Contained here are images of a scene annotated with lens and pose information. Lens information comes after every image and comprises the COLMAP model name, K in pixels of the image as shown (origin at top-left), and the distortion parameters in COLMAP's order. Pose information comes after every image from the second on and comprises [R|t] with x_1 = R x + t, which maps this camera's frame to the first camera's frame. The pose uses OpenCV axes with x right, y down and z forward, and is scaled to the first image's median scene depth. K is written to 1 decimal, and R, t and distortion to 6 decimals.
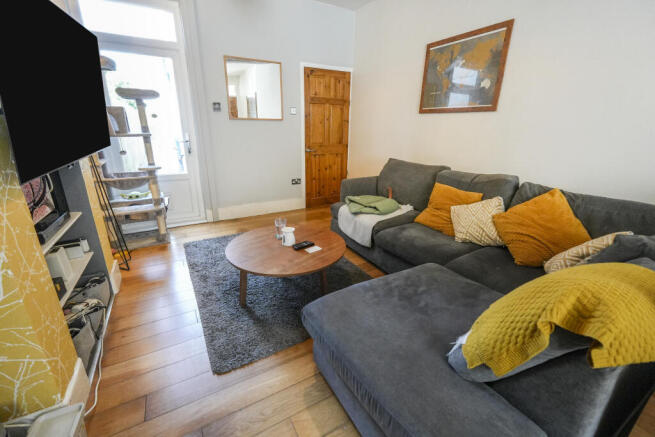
lens RADIAL K [[276.7, 0, 327.5], [0, 276.7, 218.5], [0, 0, 1]] dist [-0.004308, -0.000326]
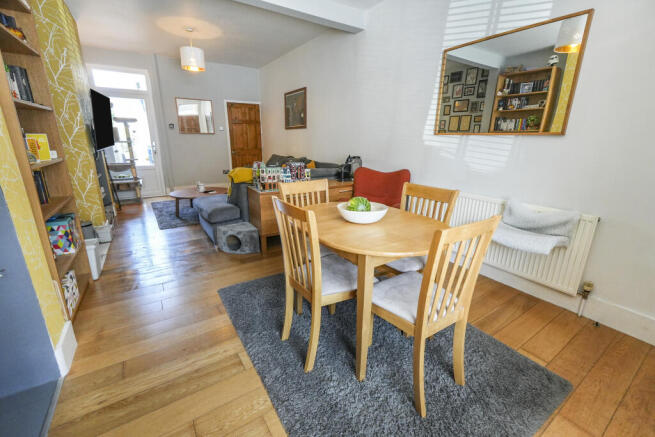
lens RADIAL K [[276.7, 0, 327.5], [0, 276.7, 218.5], [0, 0, 1]] dist [-0.004308, -0.000326]
pose [[0.997259, -0.027614, 0.068640, 0.468811], [0.030938, 0.998376, -0.047837, 0.303851], [-0.067208, 0.049829, 0.996494, -0.809155]]
